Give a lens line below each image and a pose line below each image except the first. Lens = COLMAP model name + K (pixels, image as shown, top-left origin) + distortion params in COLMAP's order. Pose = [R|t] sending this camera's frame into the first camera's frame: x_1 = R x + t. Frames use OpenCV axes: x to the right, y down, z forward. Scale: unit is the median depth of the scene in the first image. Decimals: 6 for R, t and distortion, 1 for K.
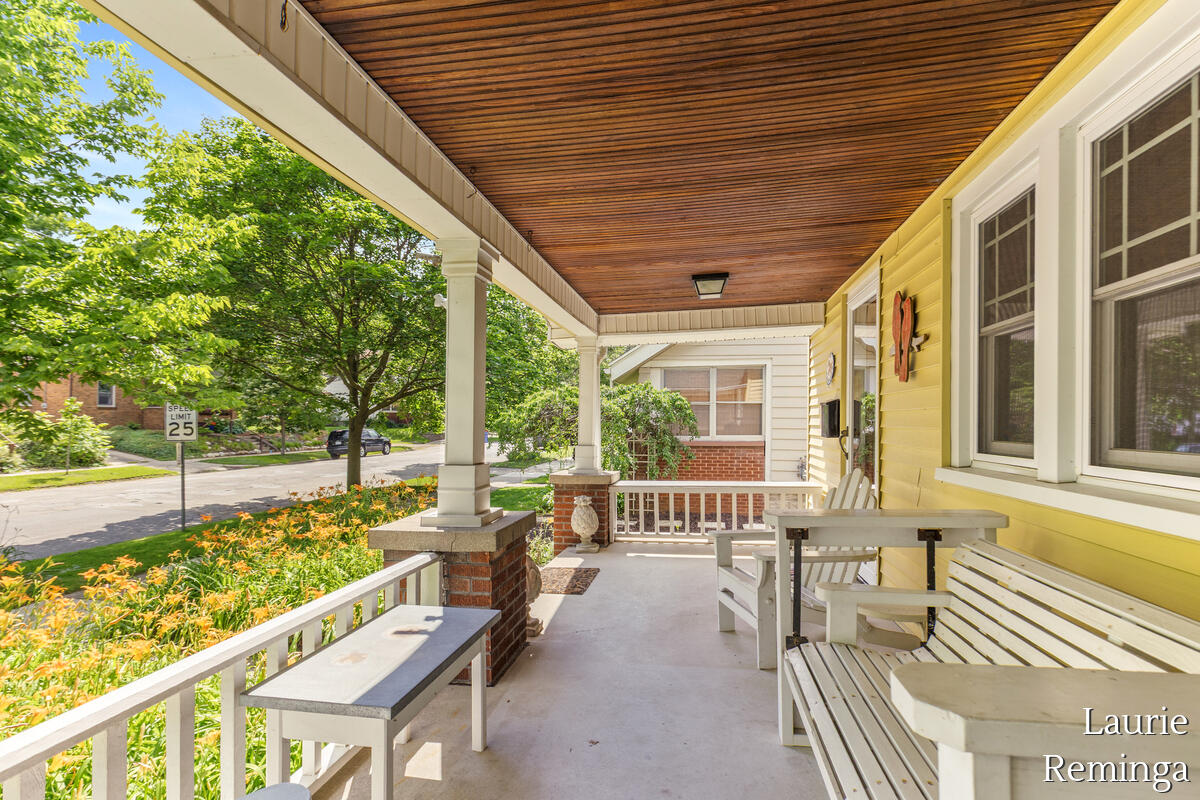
lens RADIAL K [[548.8, 0, 605.2], [0, 548.8, 410.7], [0, 0, 1]] dist [0.000203, 0.000305]
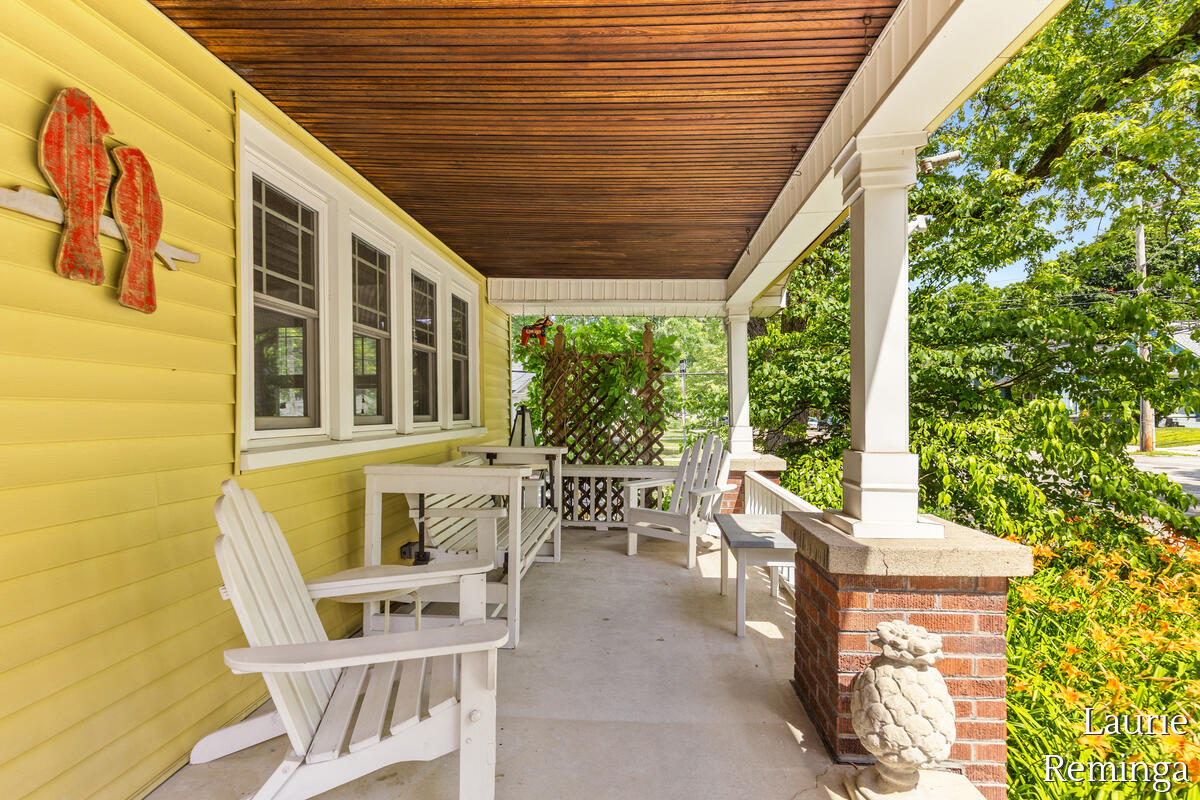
lens RADIAL K [[548.8, 0, 605.2], [0, 548.8, 410.7], [0, 0, 1]] dist [0.000203, 0.000305]
pose [[-0.994096, 0.001560, -0.108495, 0.259619], [0.004573, 0.999610, -0.027532, 0.083121], [0.108409, -0.027866, -0.993716, 2.366477]]
